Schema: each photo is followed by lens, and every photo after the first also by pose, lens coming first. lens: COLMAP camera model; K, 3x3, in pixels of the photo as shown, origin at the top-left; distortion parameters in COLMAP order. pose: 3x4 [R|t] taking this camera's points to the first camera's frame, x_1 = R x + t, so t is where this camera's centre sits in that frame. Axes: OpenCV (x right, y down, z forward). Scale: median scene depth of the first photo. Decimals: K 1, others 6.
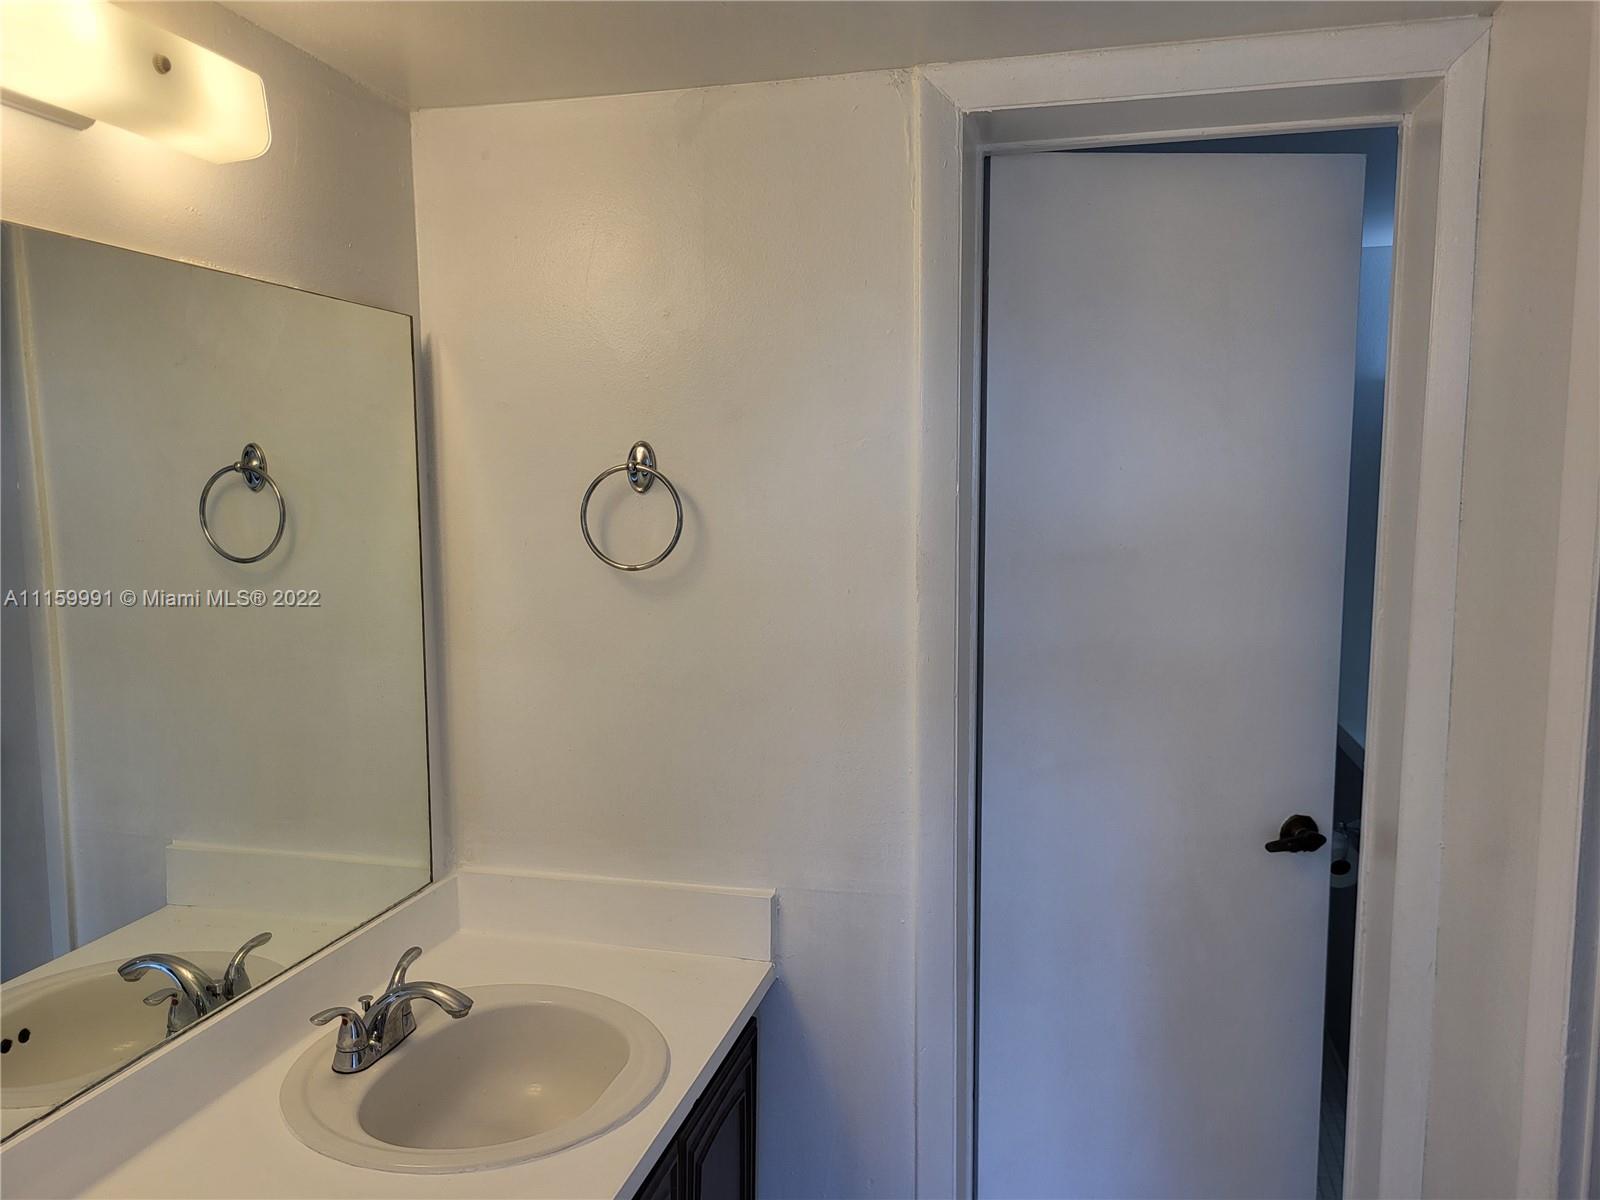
lens RADIAL K [[1199.9, 0, 796.9], [0, 1199.9, 611.2], [0, 0, 1]] dist [0.008623, -0.009880]
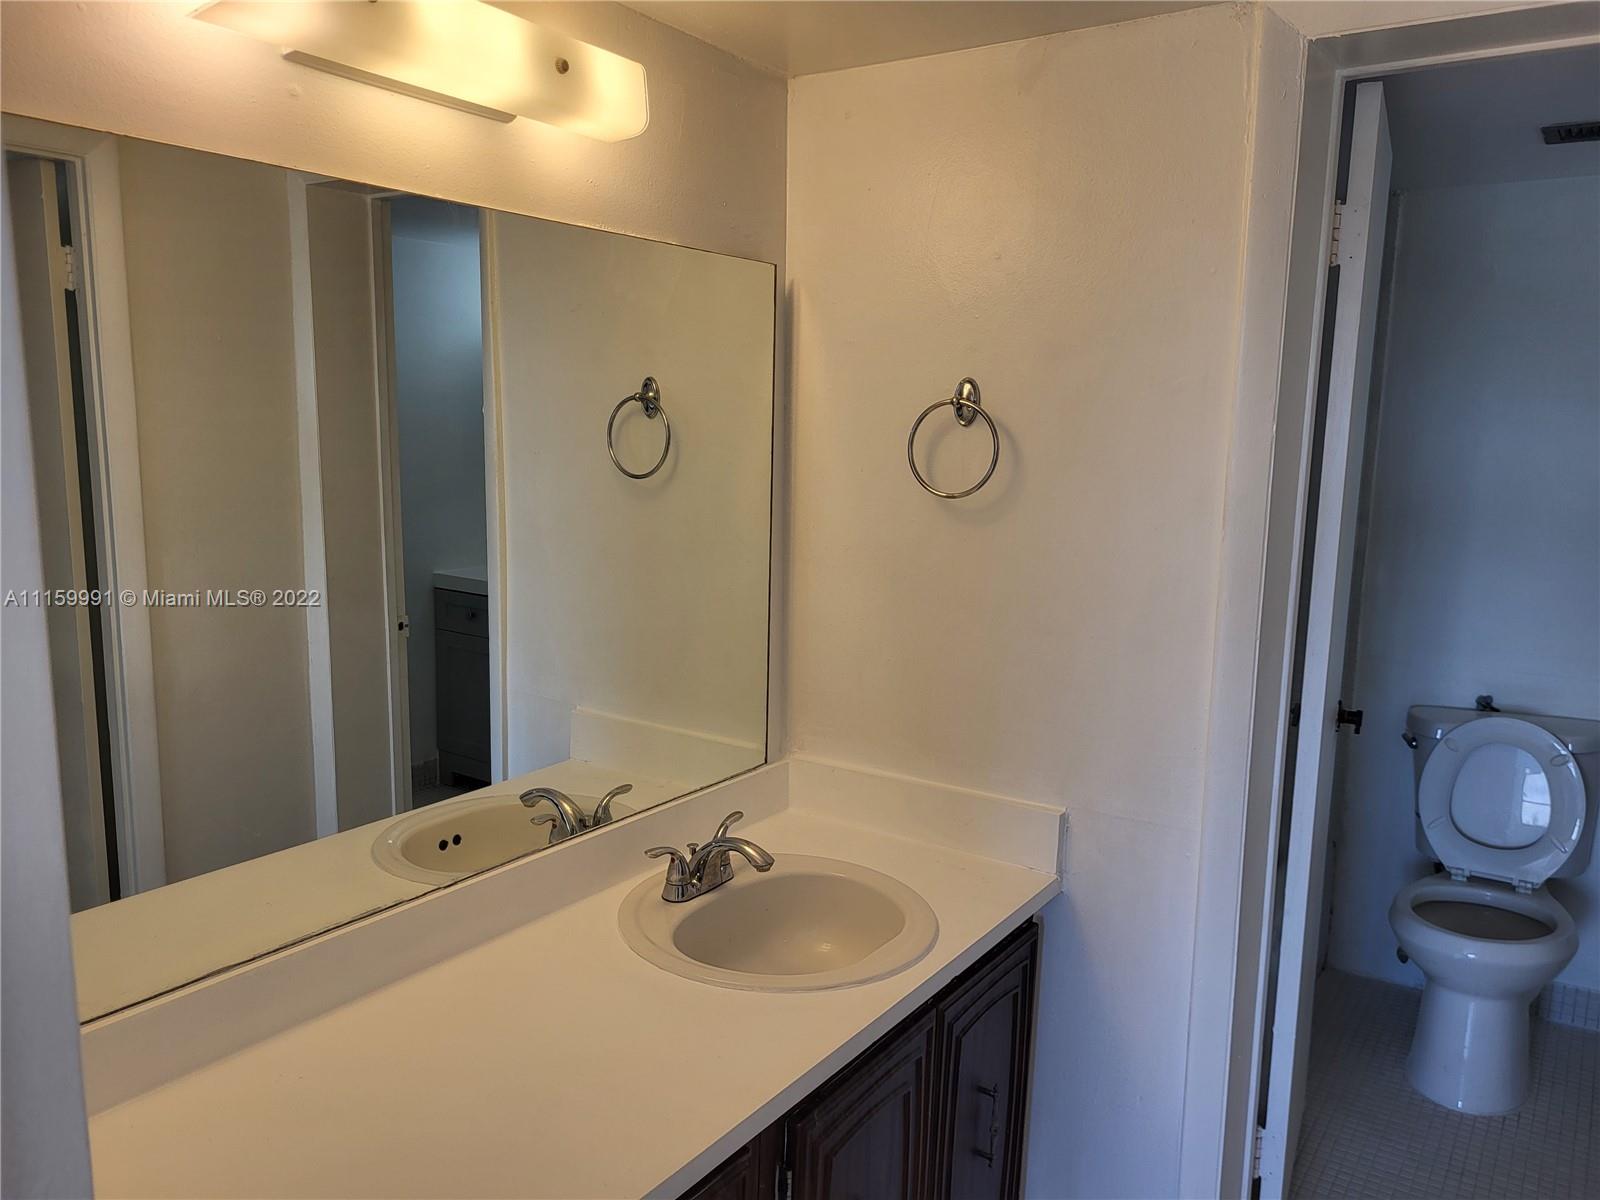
lens RADIAL K [[1199.9, 0, 796.9], [0, 1199.9, 611.2], [0, 0, 1]] dist [0.008623, -0.009880]
pose [[0.936379, 0.076501, -0.342552, 0.113836], [-0.060209, 0.996502, 0.057962, 0.013275], [0.345788, -0.033650, 0.937709, -0.066754]]
